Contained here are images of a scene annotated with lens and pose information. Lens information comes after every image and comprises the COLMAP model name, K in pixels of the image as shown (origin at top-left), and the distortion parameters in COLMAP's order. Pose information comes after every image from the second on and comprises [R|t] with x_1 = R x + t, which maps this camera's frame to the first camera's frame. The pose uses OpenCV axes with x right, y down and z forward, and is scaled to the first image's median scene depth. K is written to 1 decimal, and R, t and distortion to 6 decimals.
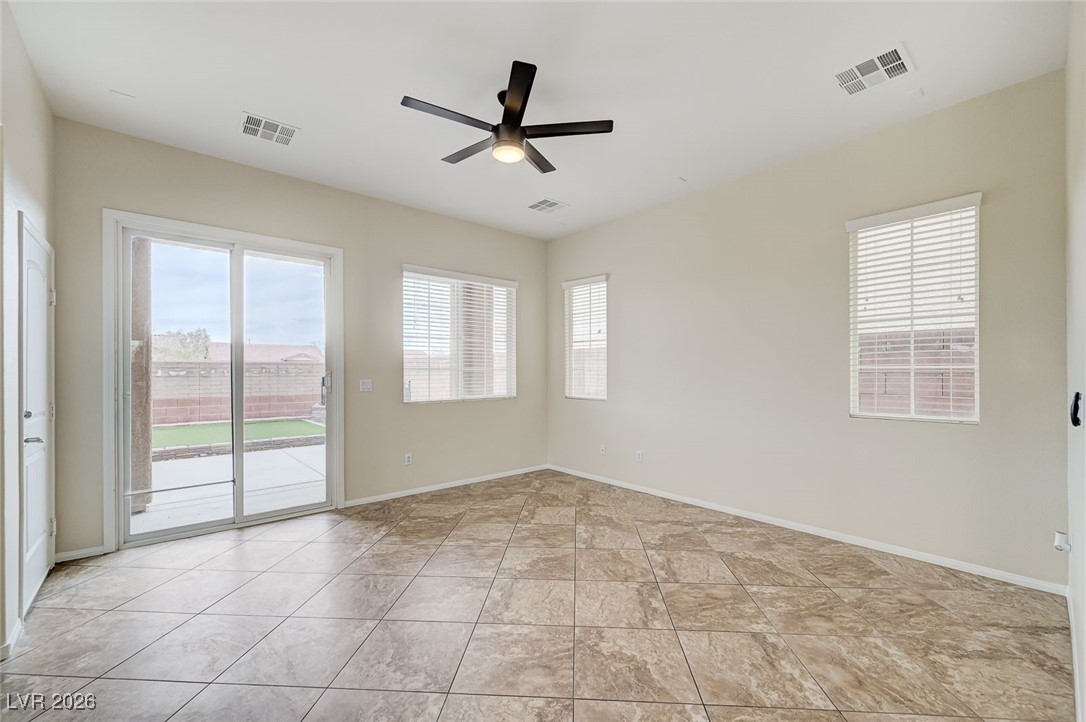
lens RADIAL K [[444.9, 0, 546.5], [0, 444.9, 371.8], [0, 0, 1]] dist [0.010482, 0.000091]
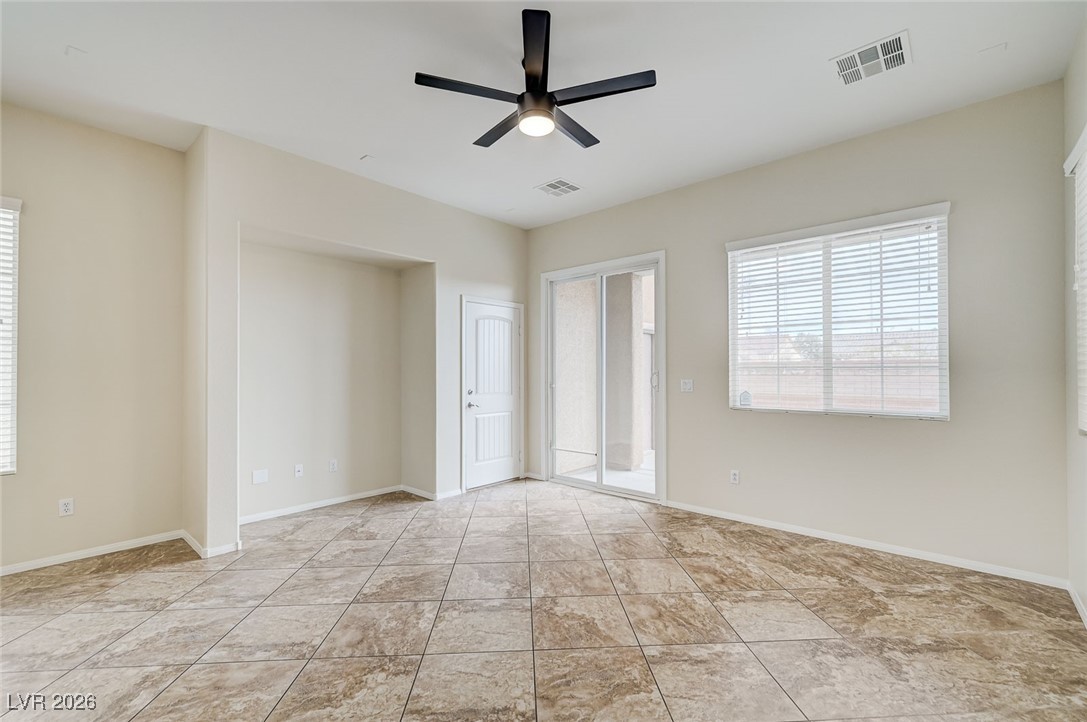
lens RADIAL K [[460.4, 0, 548.2], [0, 460.4, 385.3], [0, 0, 1]] dist [0.000896, 0.000055]
pose [[0.132179, 0.030047, -0.990770, 0.517256], [0.002789, 0.999525, 0.030684, -0.000172], [0.991222, -0.006819, 0.132032, 0.584788]]
